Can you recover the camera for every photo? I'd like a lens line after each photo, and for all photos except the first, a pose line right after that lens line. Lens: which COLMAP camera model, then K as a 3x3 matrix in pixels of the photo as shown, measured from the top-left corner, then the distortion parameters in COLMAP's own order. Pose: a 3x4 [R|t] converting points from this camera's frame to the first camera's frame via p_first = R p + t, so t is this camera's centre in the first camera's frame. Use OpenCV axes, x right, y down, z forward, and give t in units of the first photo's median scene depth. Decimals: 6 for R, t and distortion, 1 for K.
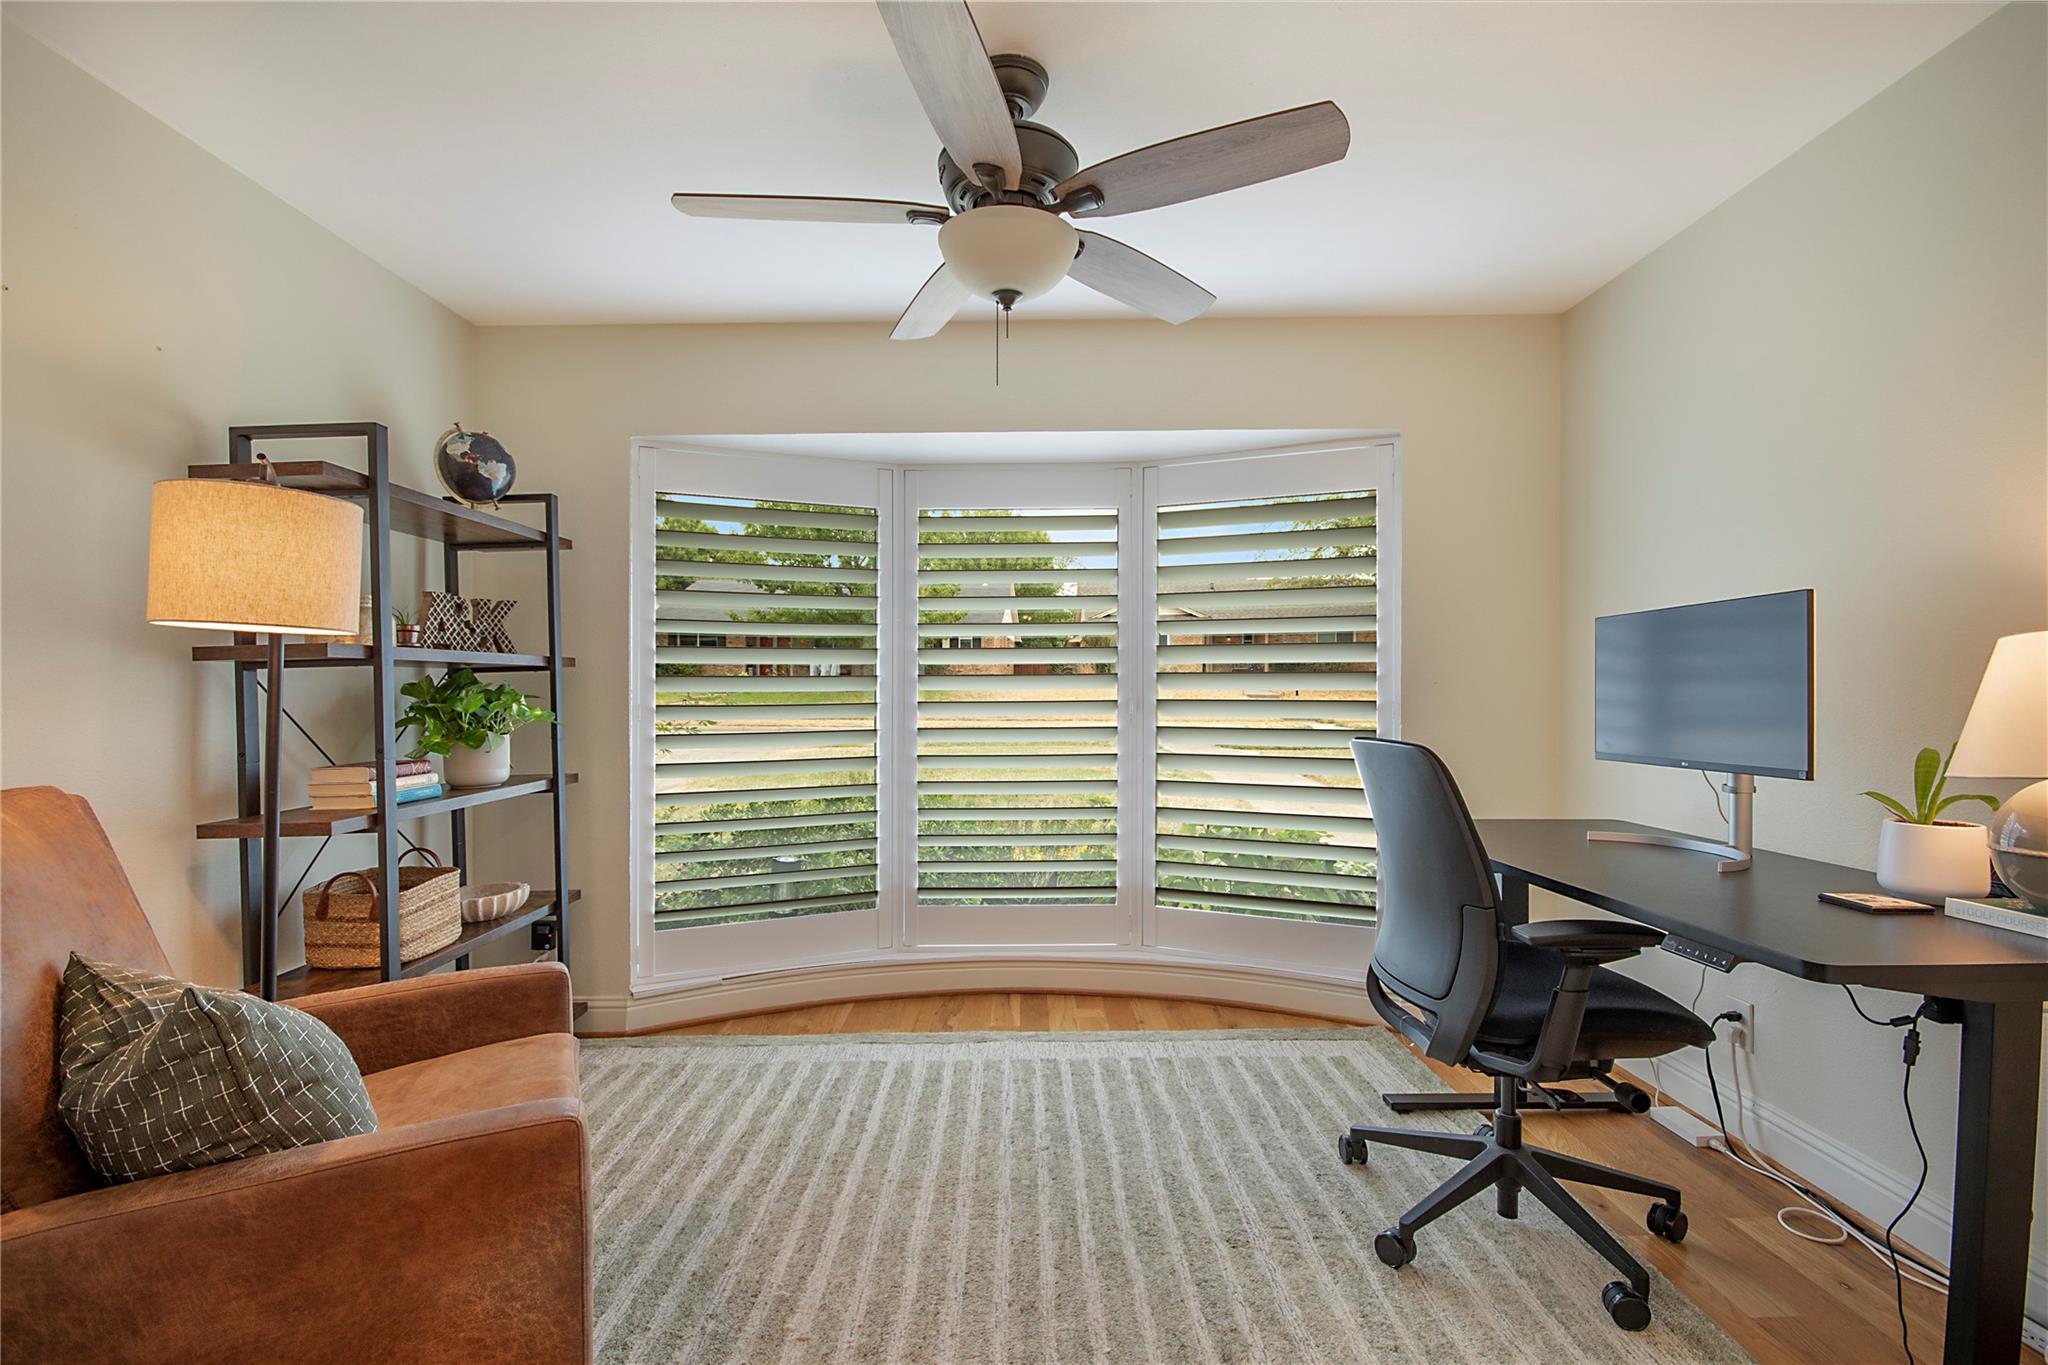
lens RADIAL K [[895.6, 0, 1019.4], [0, 895.6, 656.1], [0, 0, 1]] dist [-0.011726, -0.003349]
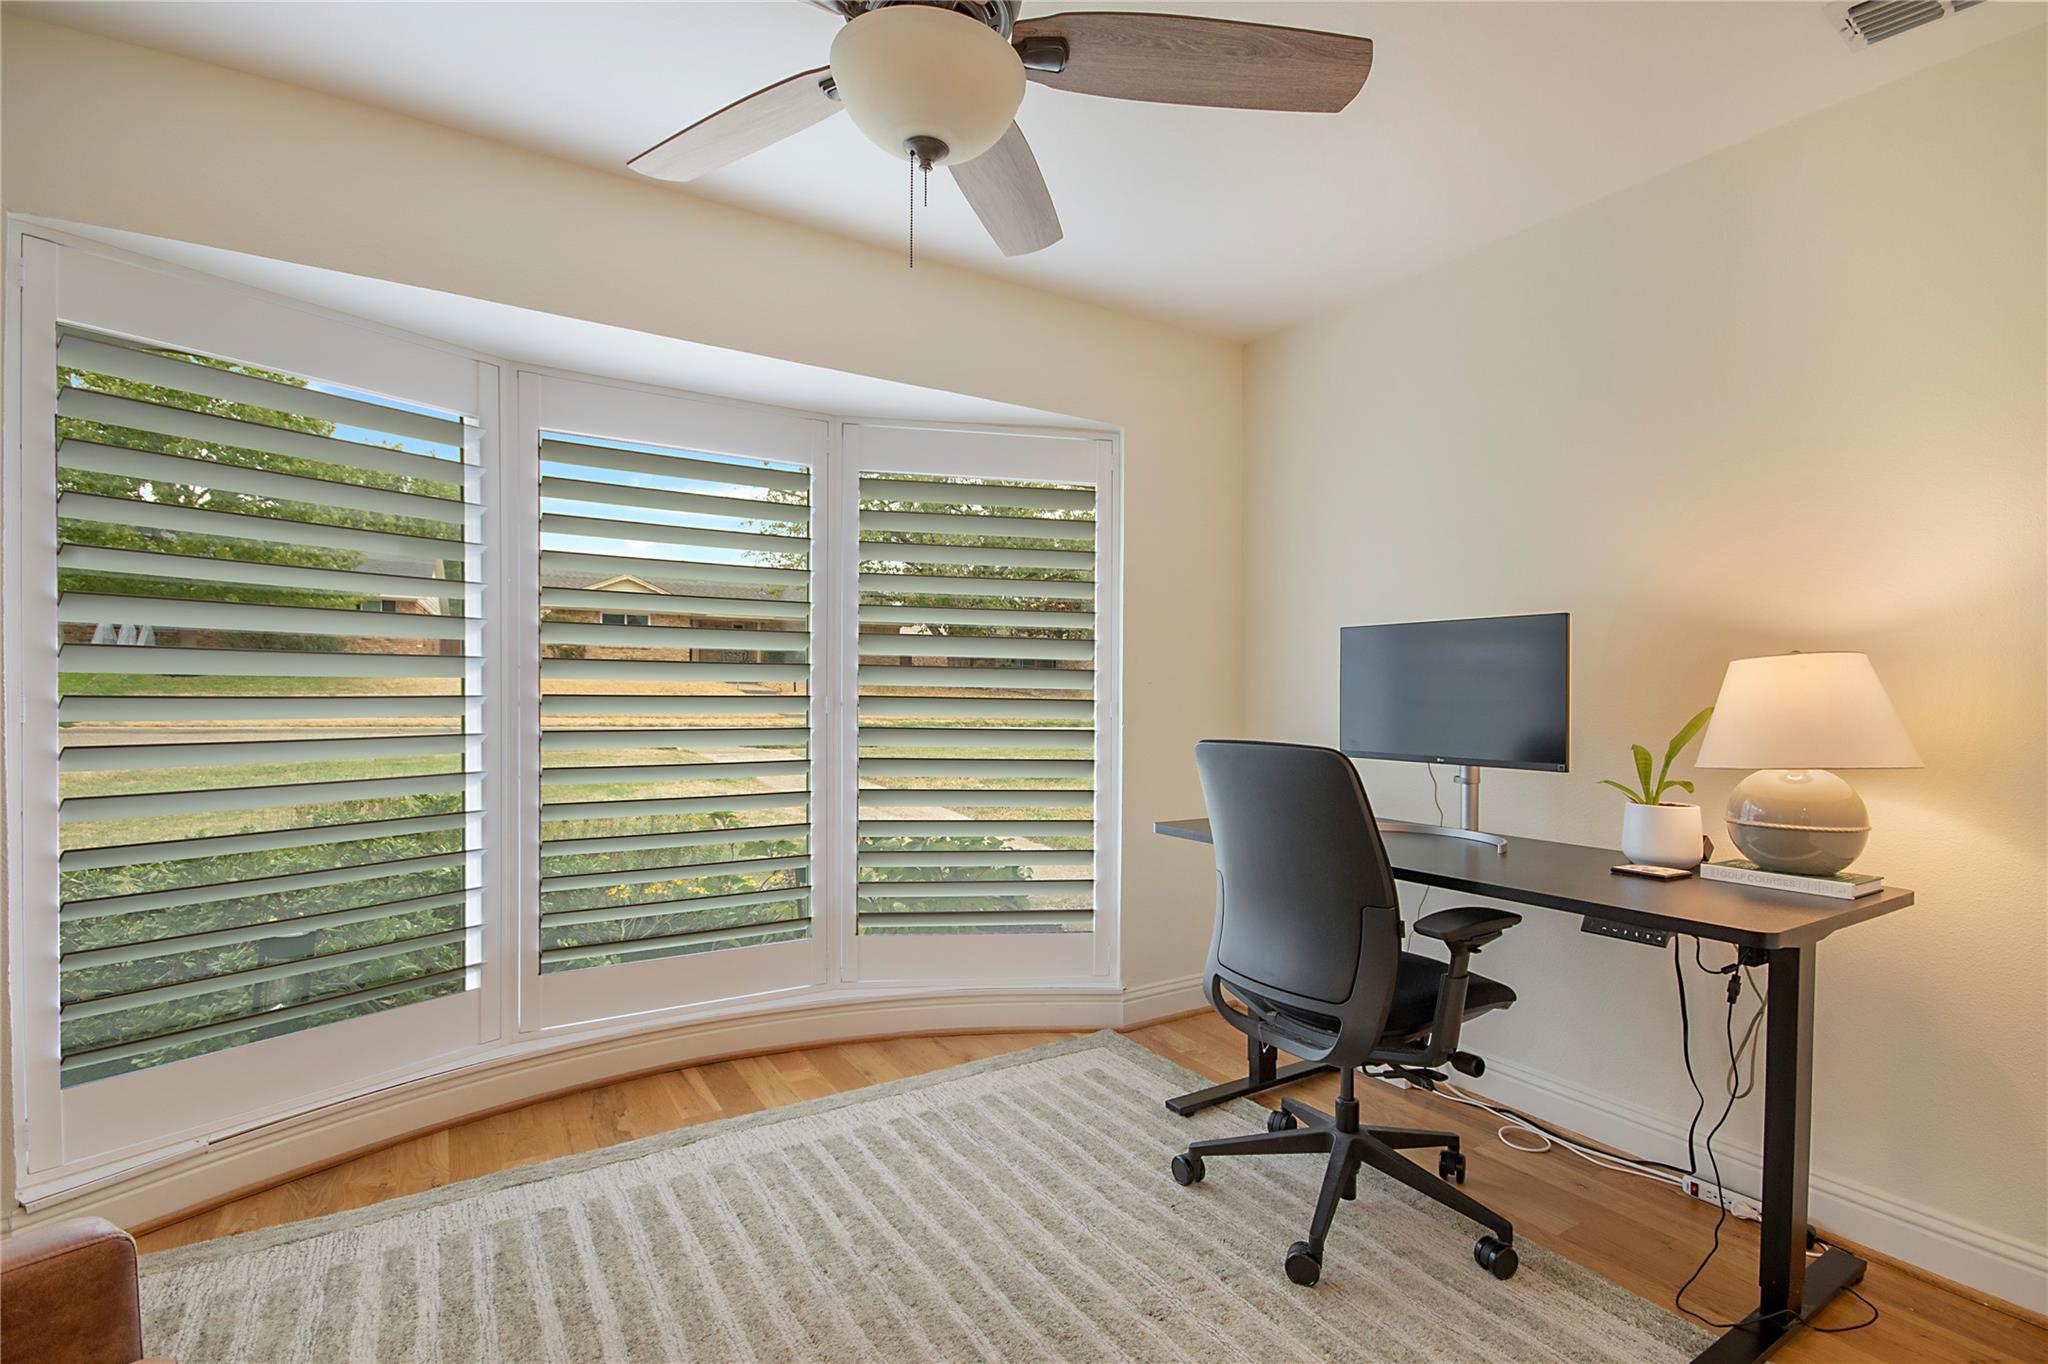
lens RADIAL K [[928.0, 0, 1024.0], [0, 928.0, 682.0], [0, 0, 1]] dist [-0.003143, -0.000997]
pose [[0.844267, 0.016982, 0.535654, -0.286160], [-0.036473, 0.999001, 0.025815, 0.009018], [-0.534680, -0.041332, 0.844043, 0.243552]]
